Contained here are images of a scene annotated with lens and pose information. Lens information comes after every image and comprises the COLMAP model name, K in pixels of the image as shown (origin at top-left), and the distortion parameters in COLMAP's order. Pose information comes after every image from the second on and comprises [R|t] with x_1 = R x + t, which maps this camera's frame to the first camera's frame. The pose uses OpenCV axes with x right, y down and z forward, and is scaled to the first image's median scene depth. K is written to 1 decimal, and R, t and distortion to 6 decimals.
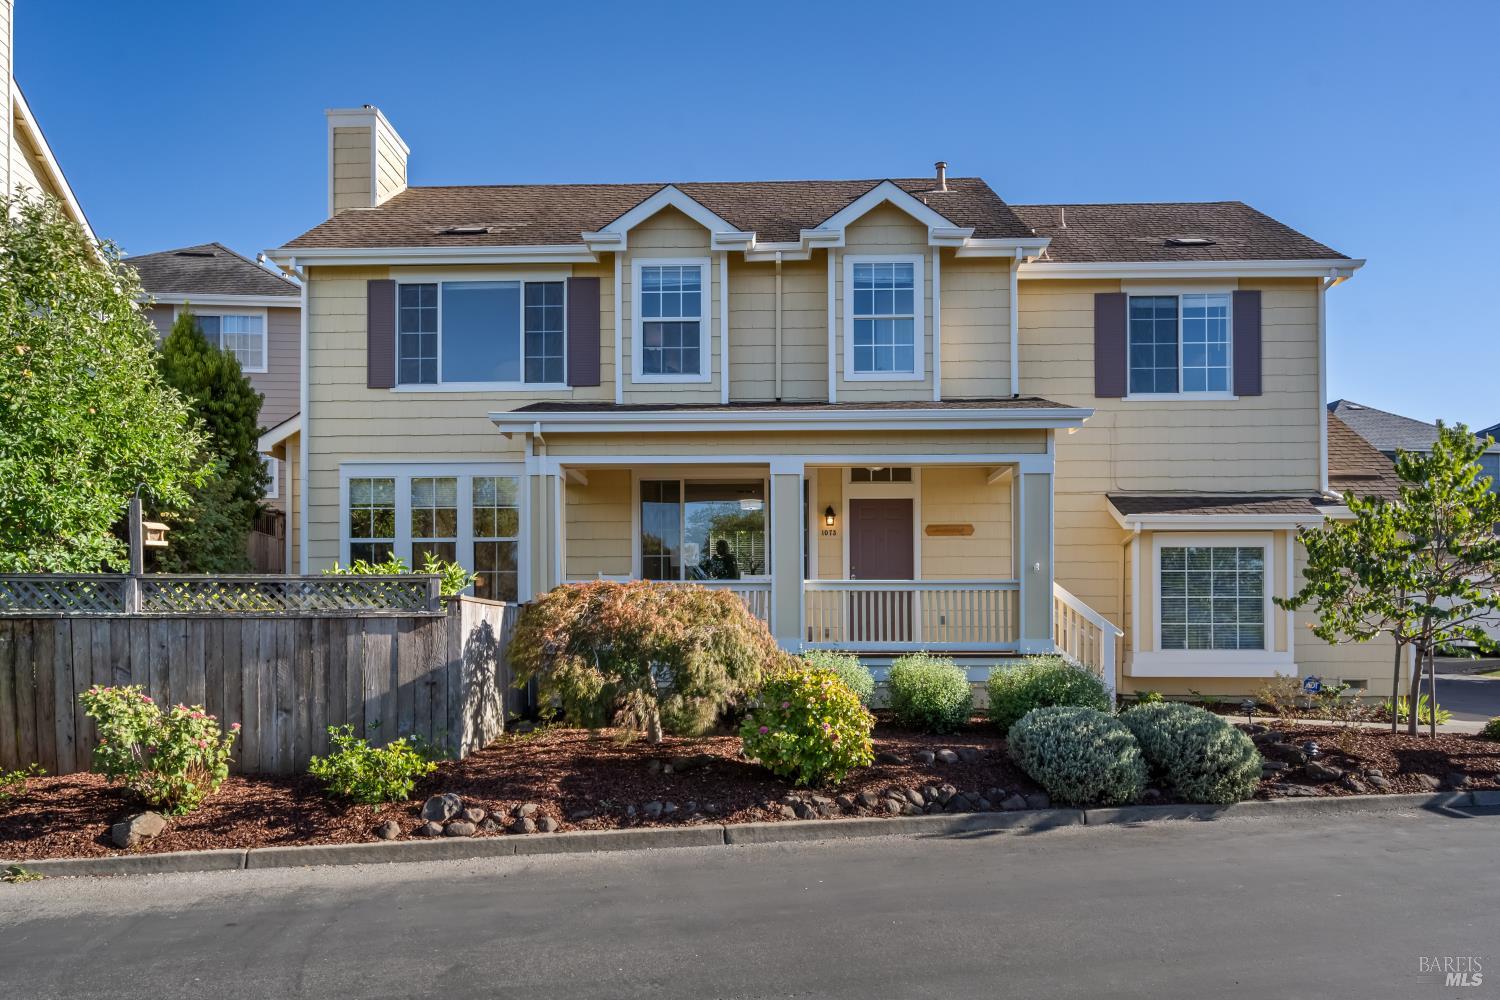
lens RADIAL K [[991.4, 0, 750.0], [0, 991.4, 524.3], [0, 0, 1]] dist [0.006525, 0.001190]
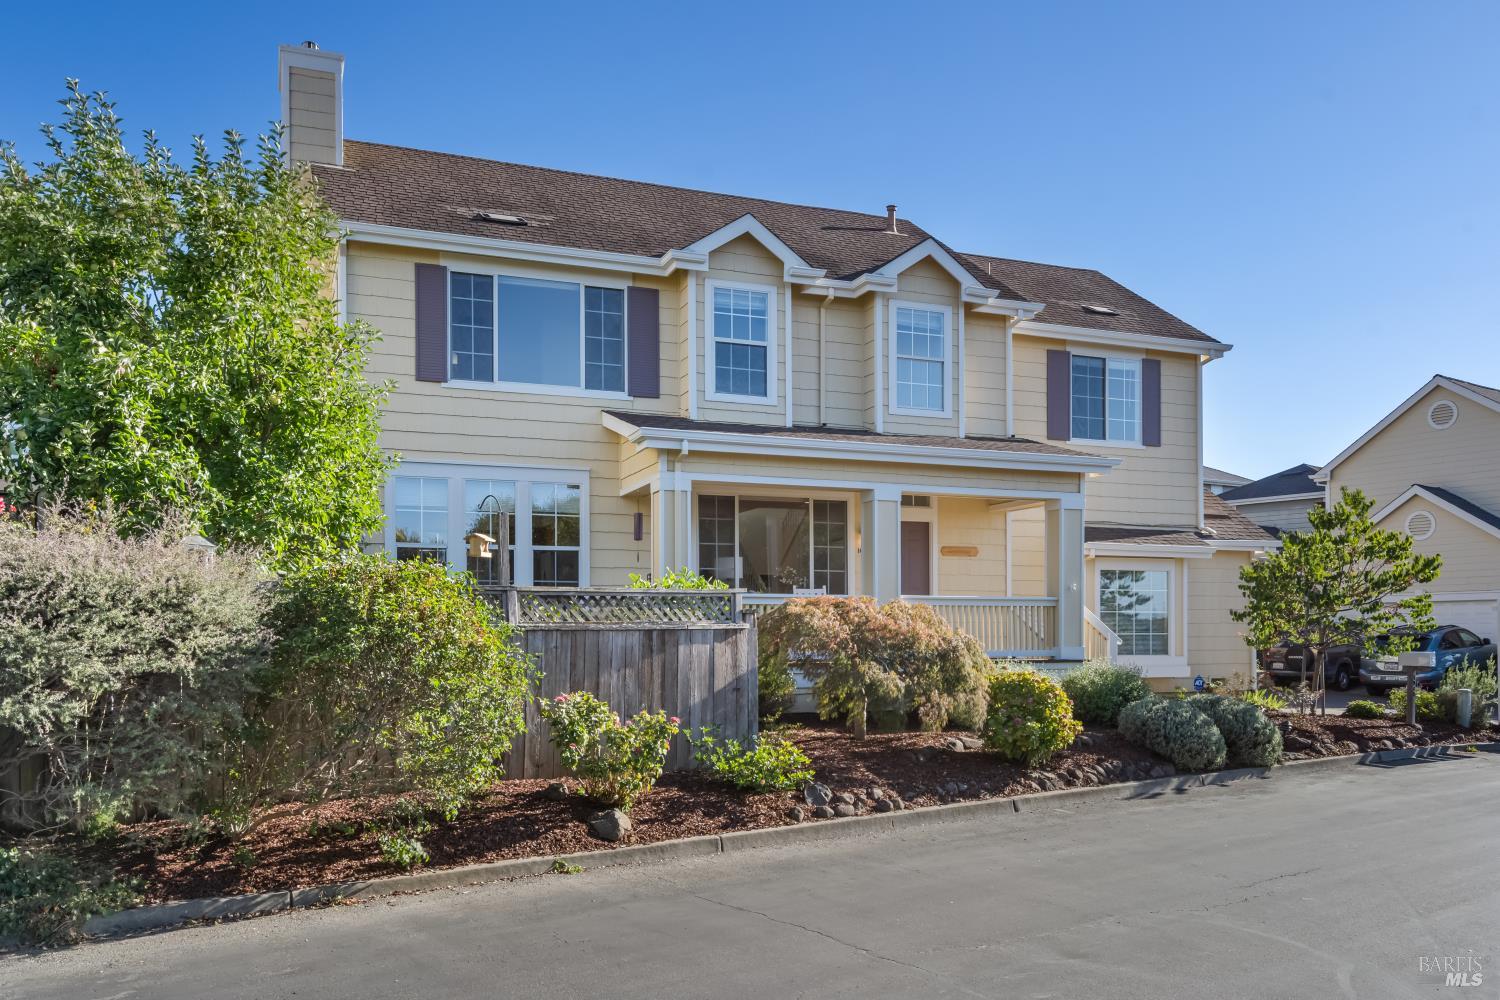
lens RADIAL K [[1170.3, 0, 750.0], [0, 1170.3, 500.0], [0, 0, 1]] dist [0.003727, -0.000931]
pose [[0.917009, 0.043559, 0.396482, -0.549477], [-0.037059, 0.999024, -0.024044, -0.011809], [-0.397142, 0.007355, 0.917728, -0.127147]]
